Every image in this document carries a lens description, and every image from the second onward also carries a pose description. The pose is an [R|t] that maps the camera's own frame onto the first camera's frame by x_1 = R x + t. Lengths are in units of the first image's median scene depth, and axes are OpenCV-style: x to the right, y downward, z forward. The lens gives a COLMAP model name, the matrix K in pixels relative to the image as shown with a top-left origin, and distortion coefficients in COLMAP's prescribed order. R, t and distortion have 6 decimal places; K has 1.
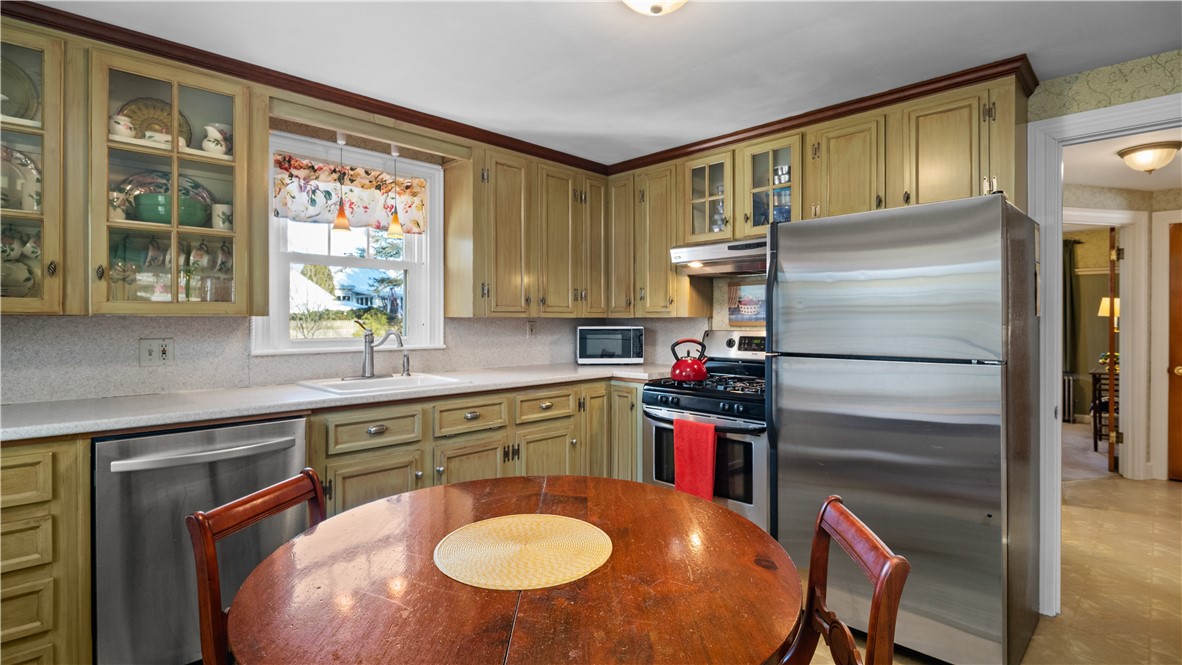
lens RADIAL K [[563.4, 0, 599.1], [0, 563.4, 321.9], [0, 0, 1]] dist [-0.003273, 0.000122]
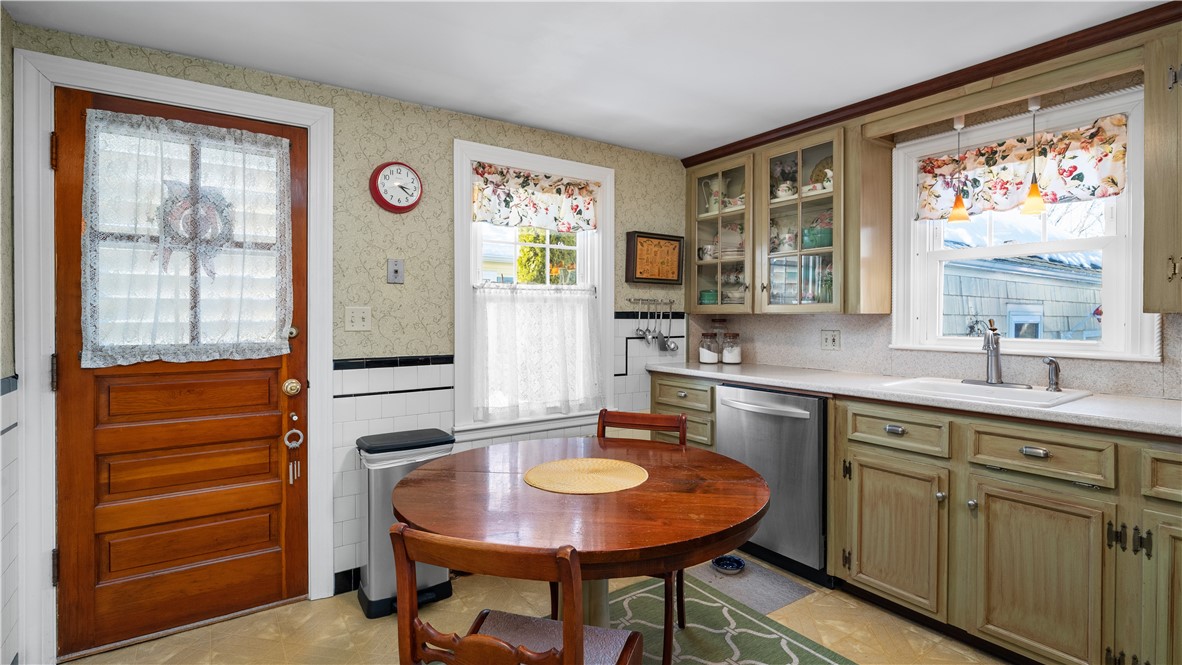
lens RADIAL K [[563.4, 0, 588.9], [0, 563.4, 323.1], [0, 0, 1]] dist [-0.003273, 0.000122]
pose [[-0.189648, 0.014493, -0.981745, 0.572170], [-0.005527, 0.999859, 0.015828, -0.005339], [0.981837, 0.008428, -0.189541, 0.573006]]
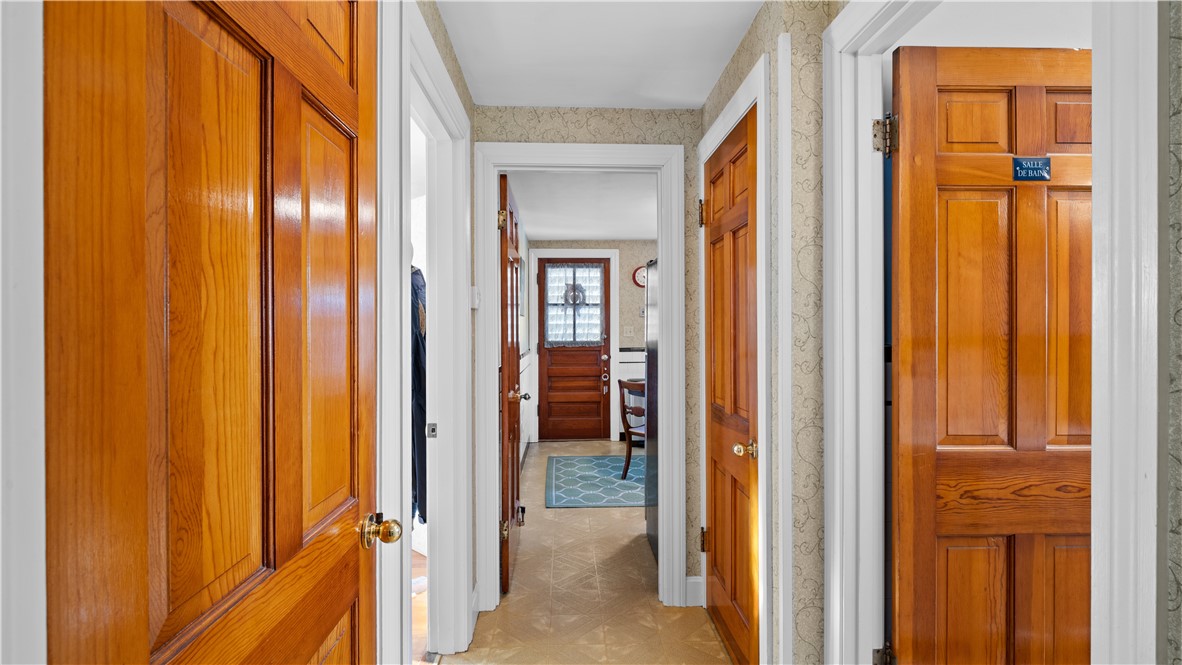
lens RADIAL K [[563.4, 0, 590.7], [0, 563.4, 334.2], [0, 0, 1]] dist [-0.003273, 0.000122]
pose [[-0.693358, 0.007406, -0.720555, 0.999642], [0.004515, 0.999972, 0.005933, -0.002363], [0.720579, 0.000861, -0.693373, 1.004401]]
